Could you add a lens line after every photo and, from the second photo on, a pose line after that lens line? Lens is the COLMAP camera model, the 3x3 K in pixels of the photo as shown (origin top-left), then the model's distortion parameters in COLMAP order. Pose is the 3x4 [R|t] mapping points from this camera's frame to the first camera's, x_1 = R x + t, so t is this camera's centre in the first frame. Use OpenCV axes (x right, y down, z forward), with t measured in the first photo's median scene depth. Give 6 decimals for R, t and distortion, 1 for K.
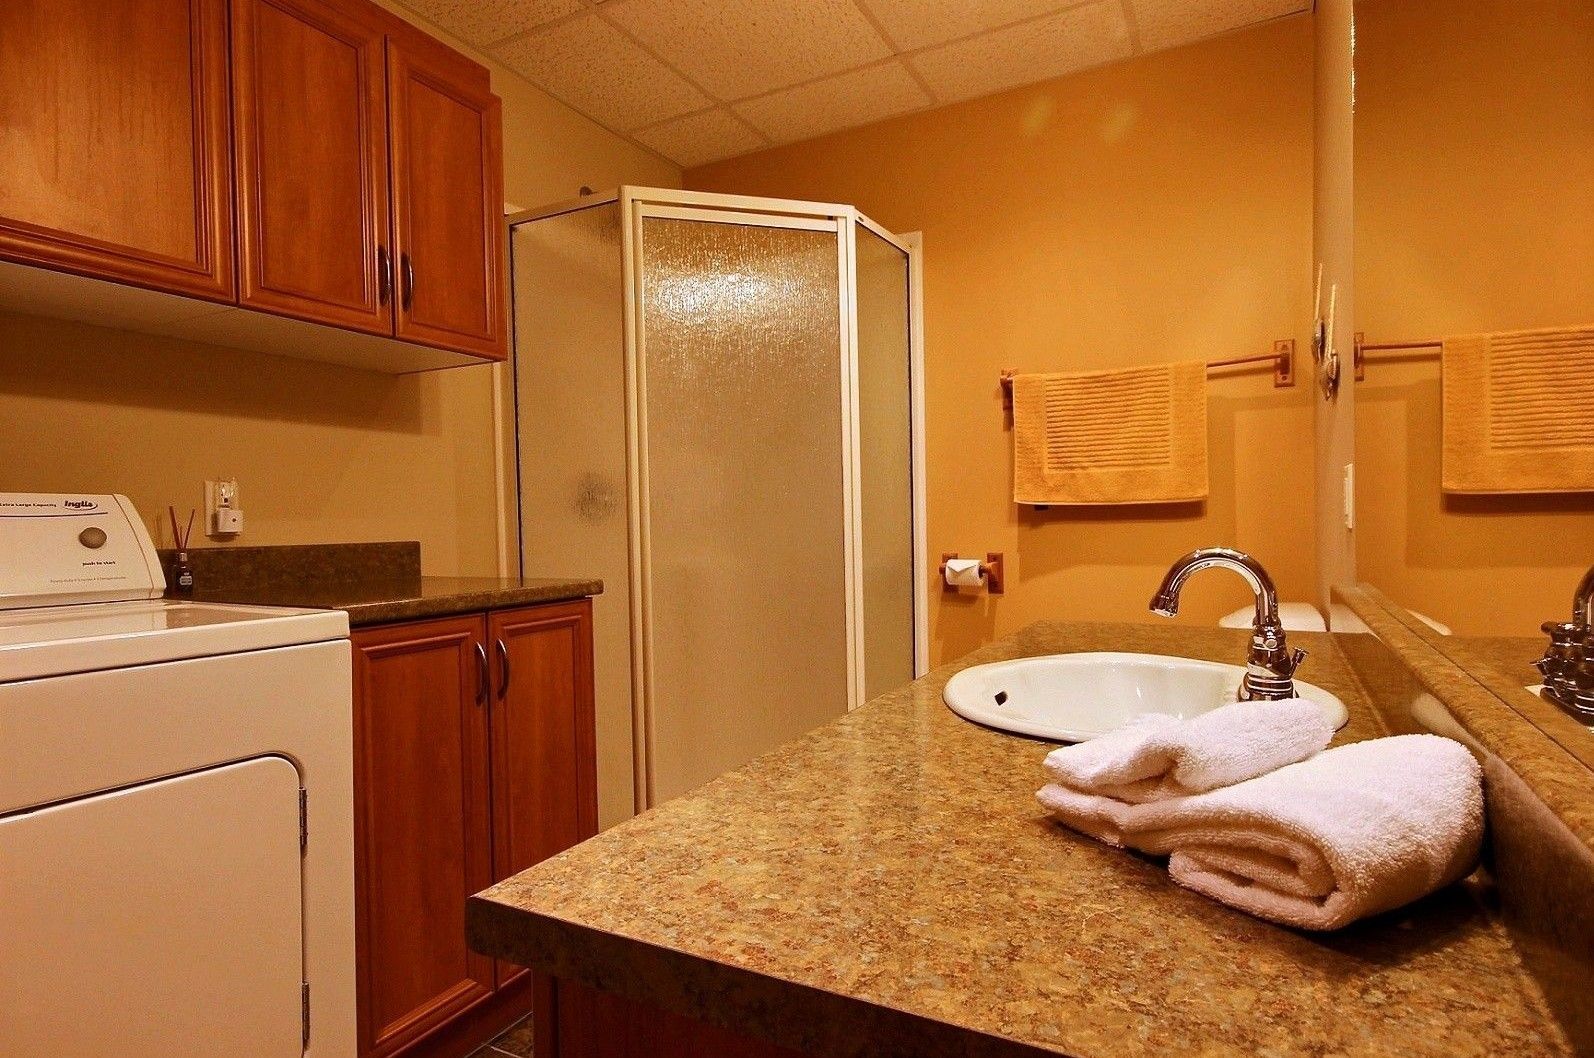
lens RADIAL K [[867.0, 0, 799.9], [0, 867.0, 532.2], [0, 0, 1]] dist [0.006498, 0.006411]
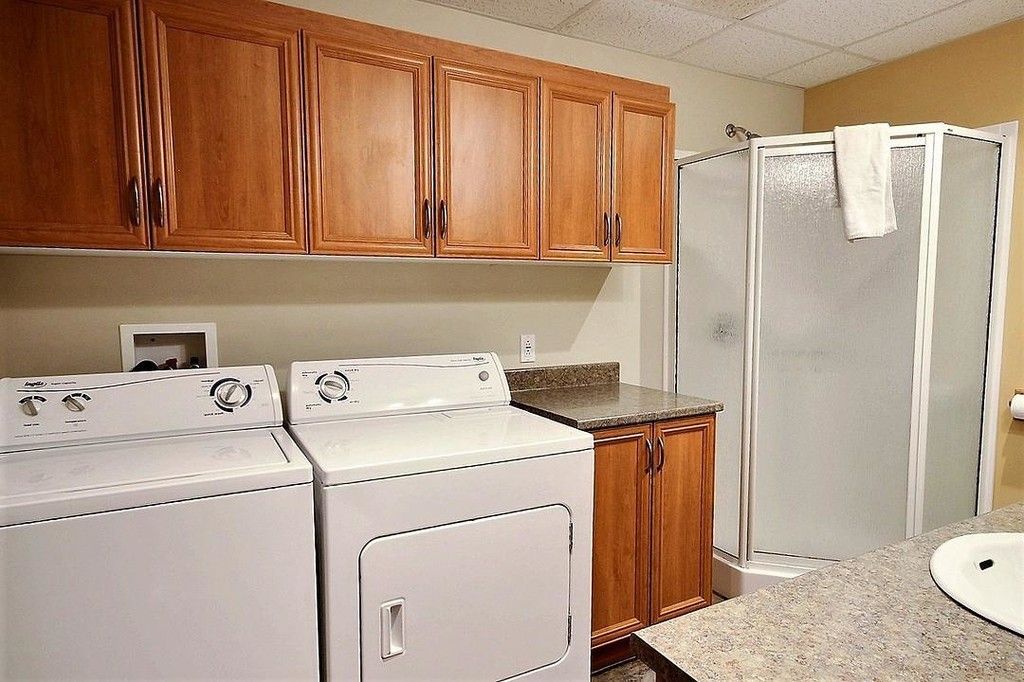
lens RADIAL K [[607.1, 0, 512.6], [0, 607.1, 342.2], [0, 0, 1]] dist [0.000217, 0.002890]
pose [[0.832079, 0.064144, -0.550936, 0.072263], [-0.021727, 0.996298, 0.083182, -0.165372], [0.554231, -0.057243, 0.830392, -0.177405]]
